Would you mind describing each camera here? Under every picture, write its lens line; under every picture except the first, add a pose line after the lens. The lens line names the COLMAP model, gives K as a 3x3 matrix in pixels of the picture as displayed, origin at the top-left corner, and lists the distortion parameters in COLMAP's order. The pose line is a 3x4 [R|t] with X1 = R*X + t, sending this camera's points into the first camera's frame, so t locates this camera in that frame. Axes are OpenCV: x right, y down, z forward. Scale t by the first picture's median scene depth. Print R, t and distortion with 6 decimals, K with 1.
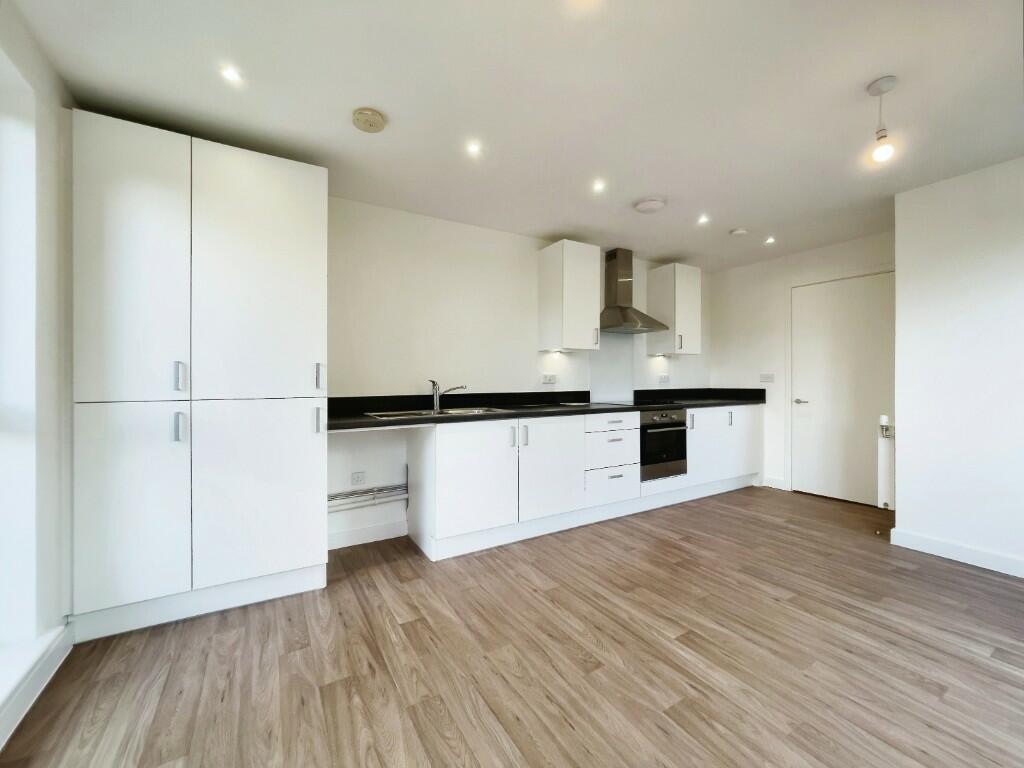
lens RADIAL K [[421.5, 0, 512.0], [0, 421.5, 384.0], [0, 0, 1]] dist [-0.000313, 0.000400]
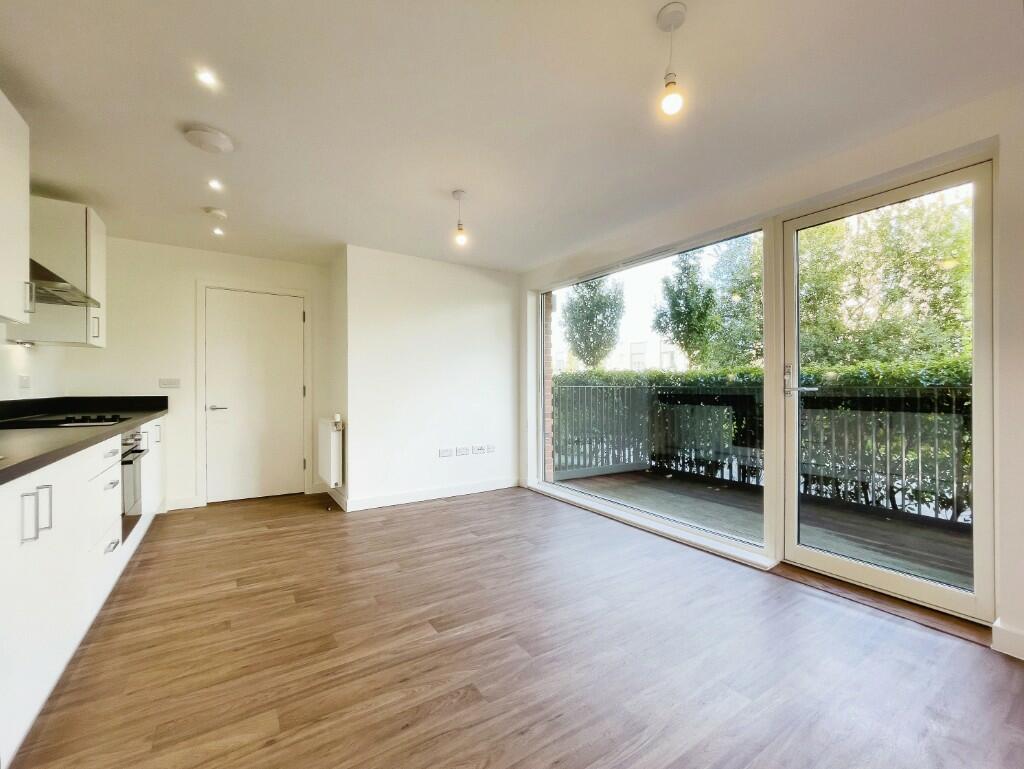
lens RADIAL K [[430.0, 0, 514.2], [0, 430.0, 359.2], [0, 0, 1]] dist [-0.001666, -0.000239]
pose [[-0.043328, 0.074646, 0.996268, -0.449039], [0.000299, 0.997206, -0.074703, 0.012386], [-0.999061, -0.002939, -0.043229, 0.542221]]
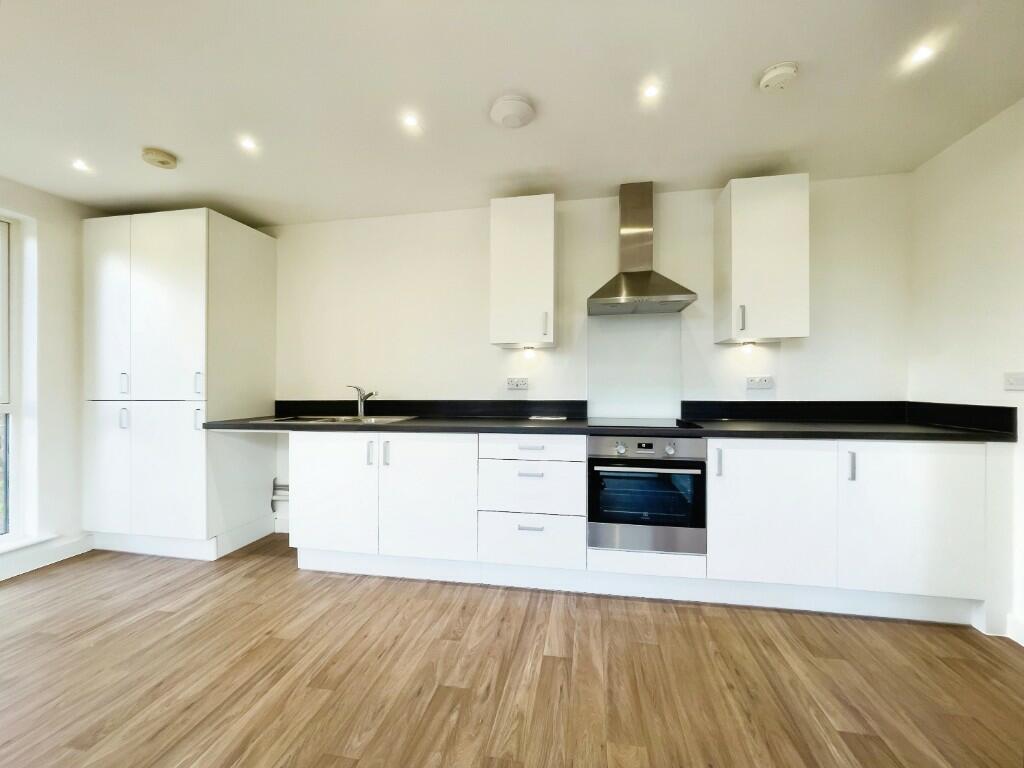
lens RADIAL K [[421.5, 0, 512.0], [0, 421.5, 384.0], [0, 0, 1]] dist [-0.000313, 0.000400]
pose [[0.745671, 0.004009, -0.666302, 0.770474], [-0.004927, 0.999988, 0.000503, -0.016190], [0.666296, 0.002908, 0.745682, 0.535598]]
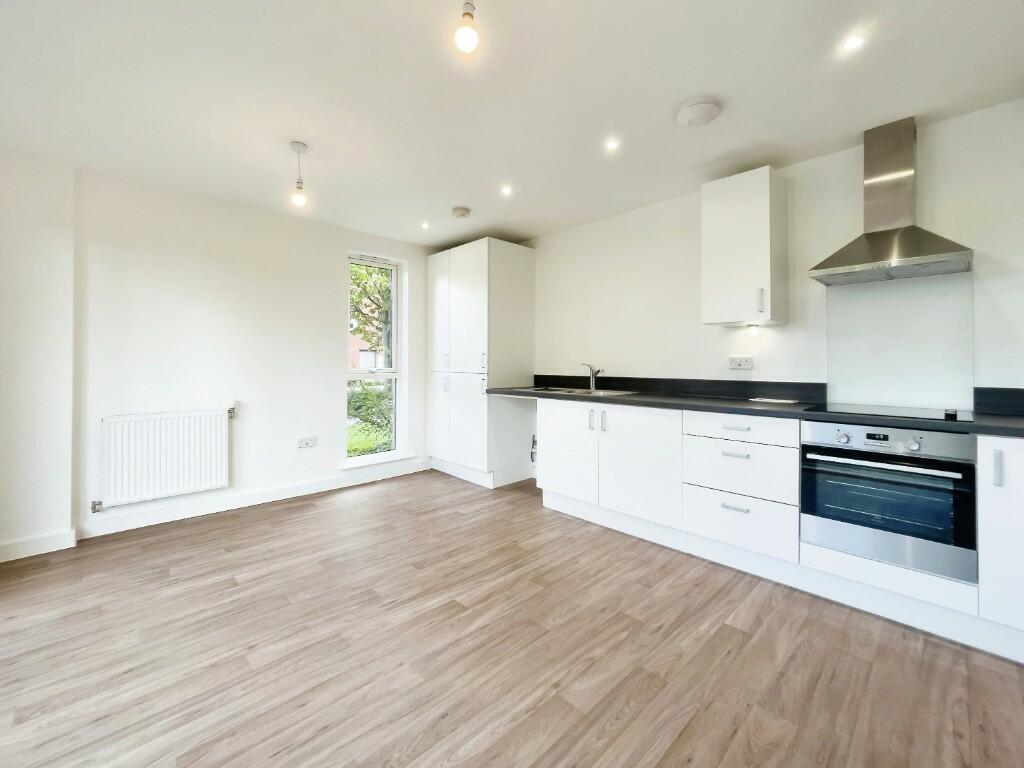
lens RADIAL K [[430.0, 0, 514.2], [0, 430.0, 358.7], [0, 0, 1]] dist [-0.001666, -0.000239]
pose [[0.219889, 0.002119, -0.975523, 0.963292], [-0.006860, 0.999976, 0.000626, -0.023347], [0.975501, 0.006554, 0.219899, 0.565416]]
